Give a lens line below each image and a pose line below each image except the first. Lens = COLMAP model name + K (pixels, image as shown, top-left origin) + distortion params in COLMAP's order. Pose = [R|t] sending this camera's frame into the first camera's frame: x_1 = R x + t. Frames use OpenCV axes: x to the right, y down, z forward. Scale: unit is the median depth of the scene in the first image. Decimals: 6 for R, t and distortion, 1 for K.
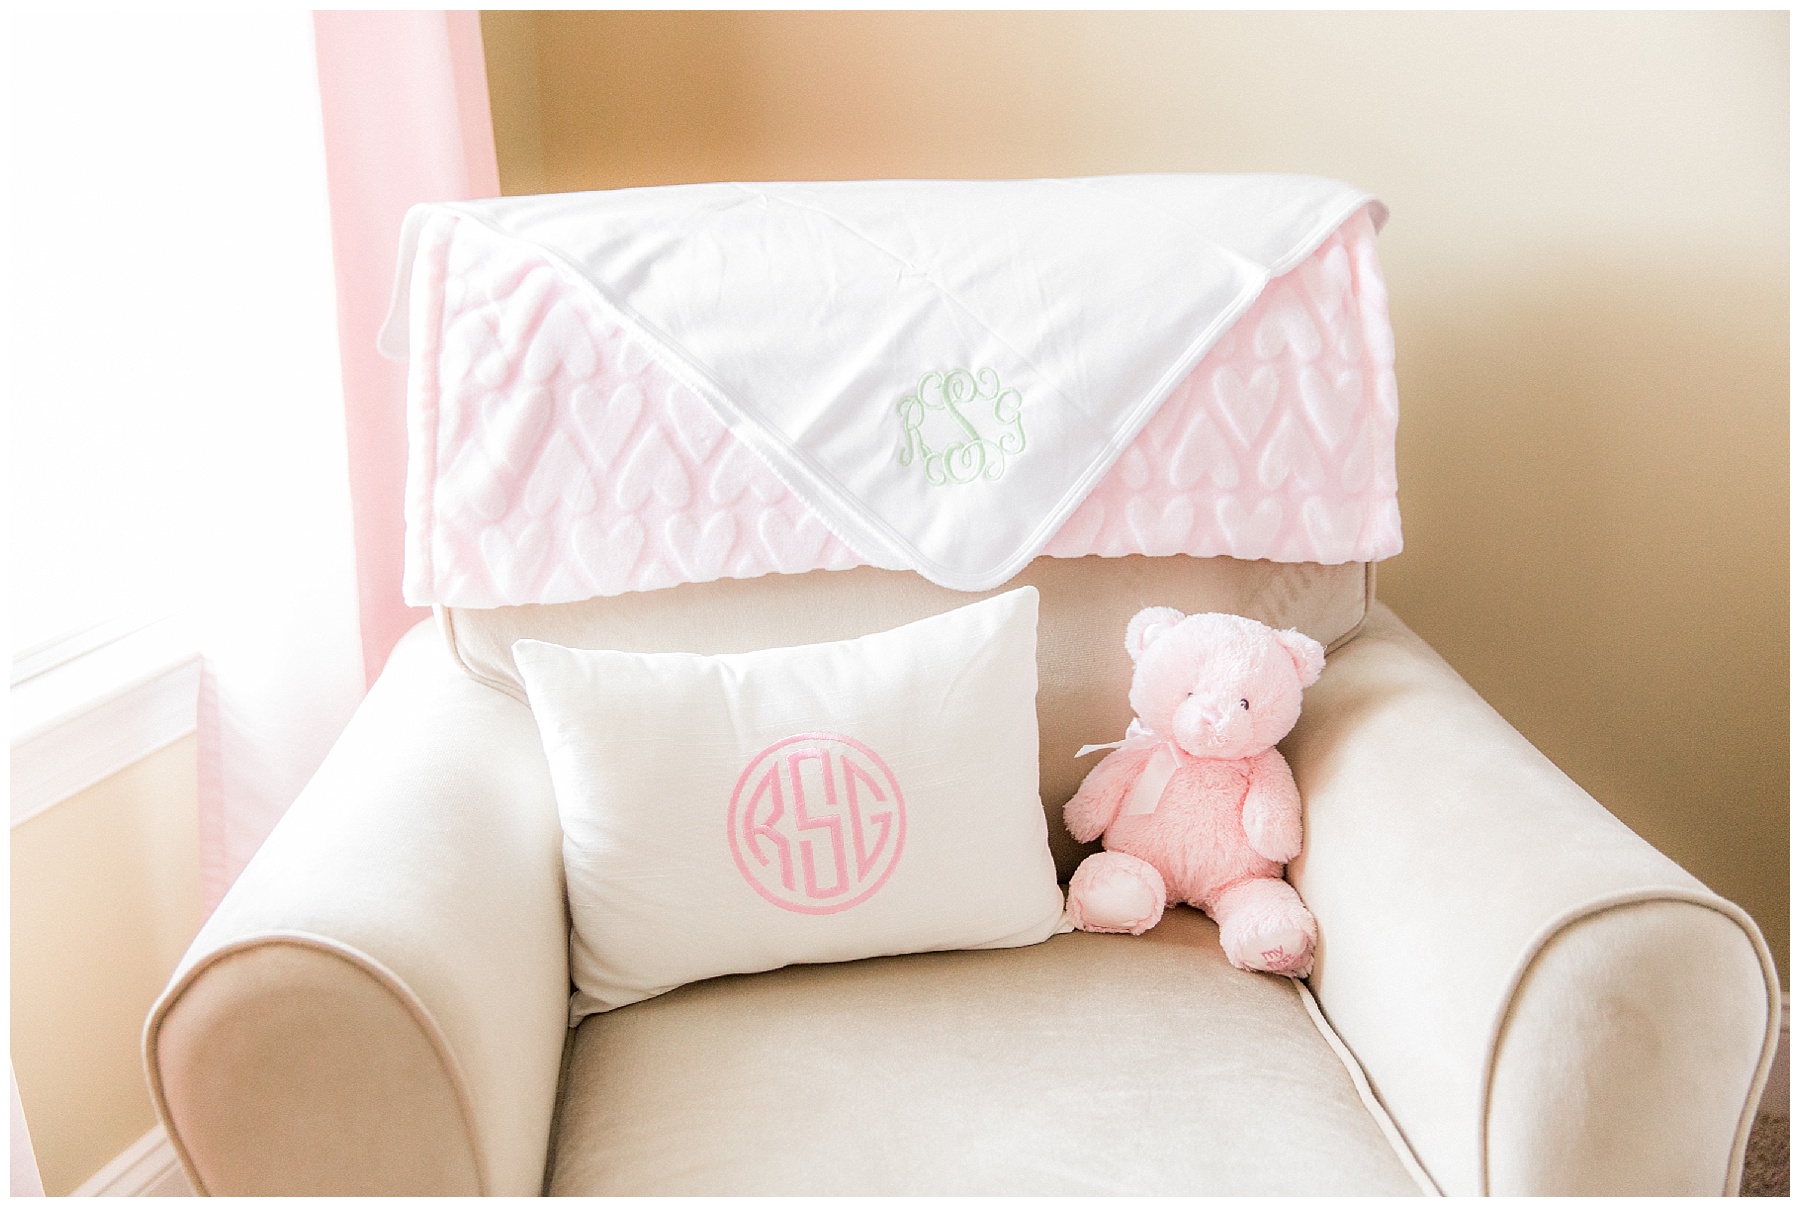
lens RADIAL K [[1941.1, 0, 900.0], [0, 1941.1, 603.5], [0, 0, 1]] dist [-0.002486, 0.001137]
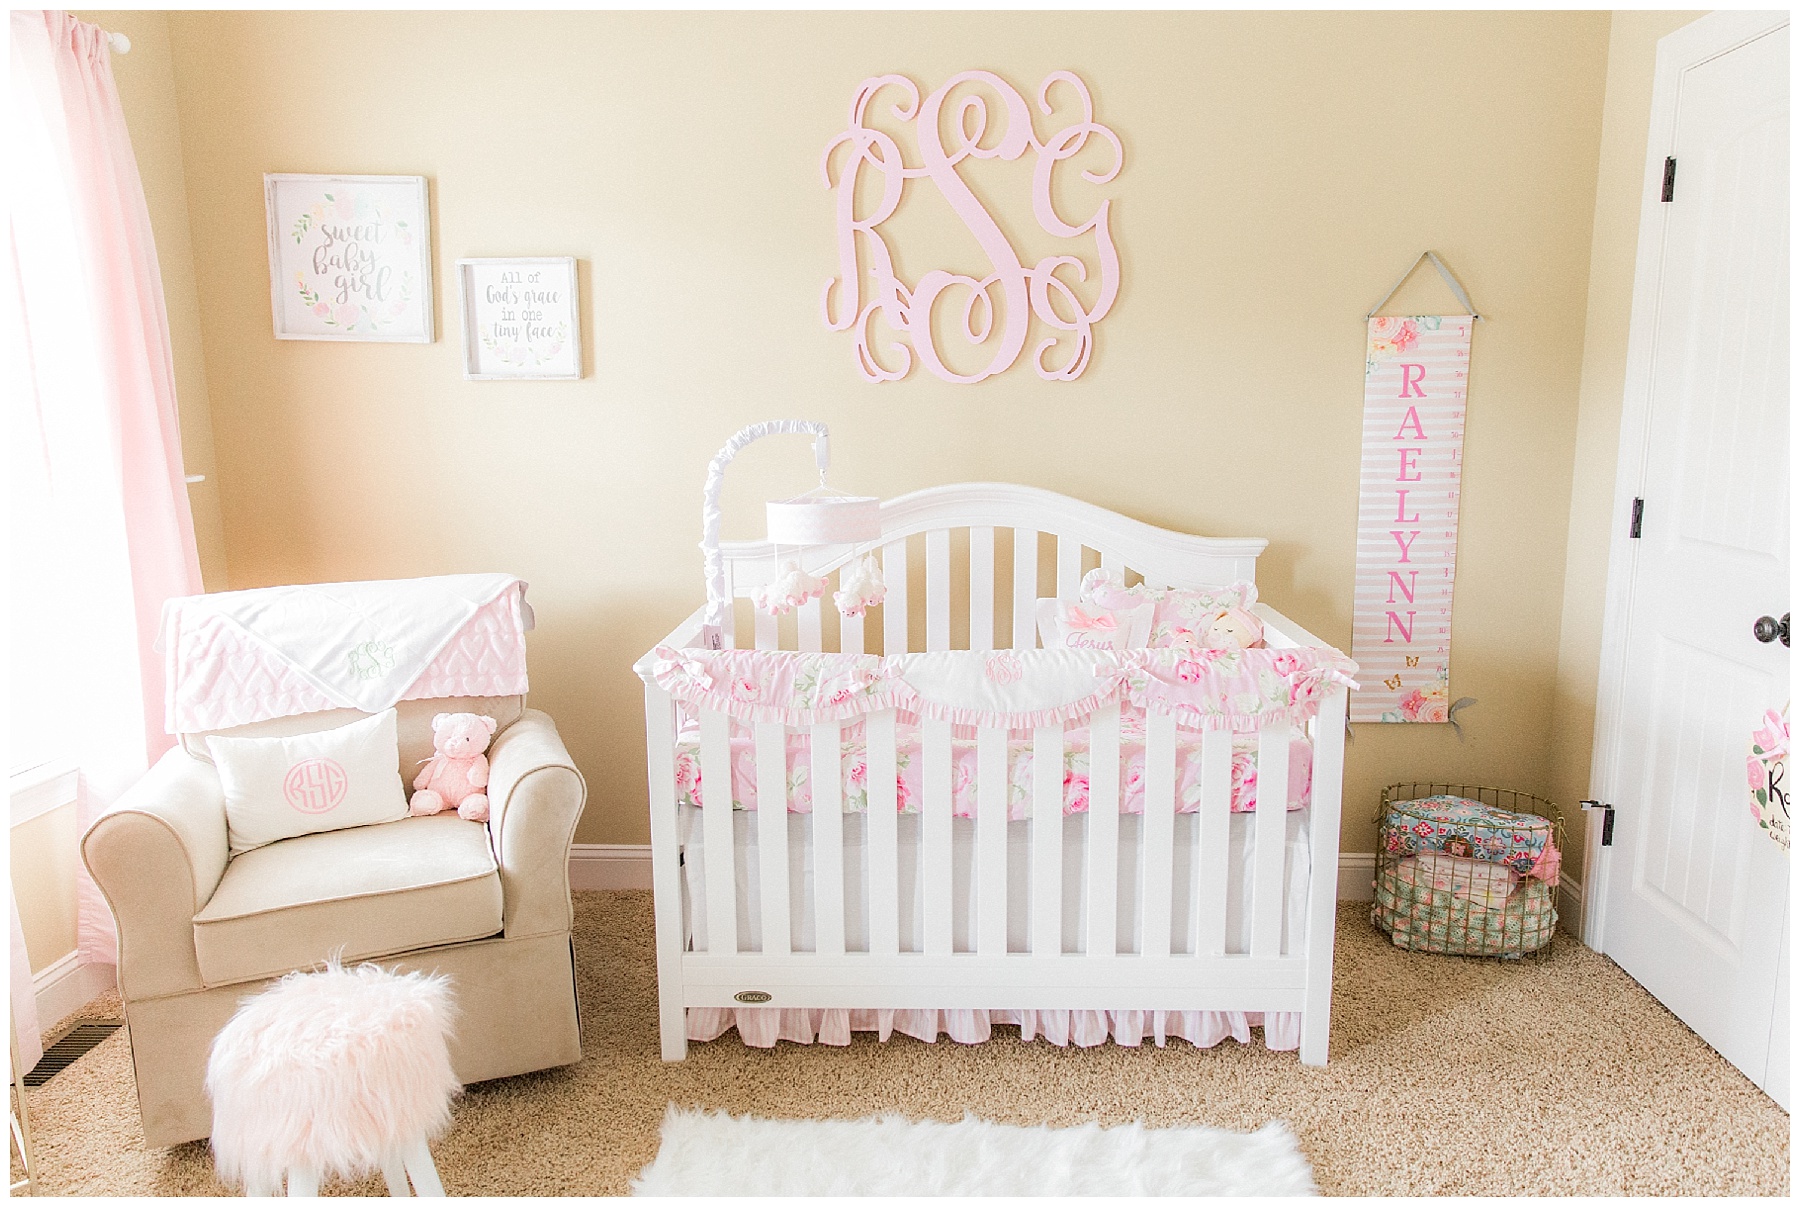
lens RADIAL K [[1196.2, 0, 900.0], [0, 1196.2, 603.5], [0, 0, 1]] dist [0.006828, -0.000183]
pose [[0.953125, -0.056184, 0.297316, 0.270816], [0.105440, 0.982692, -0.152315, 0.198229], [-0.283613, 0.176524, 0.942551, -1.043158]]
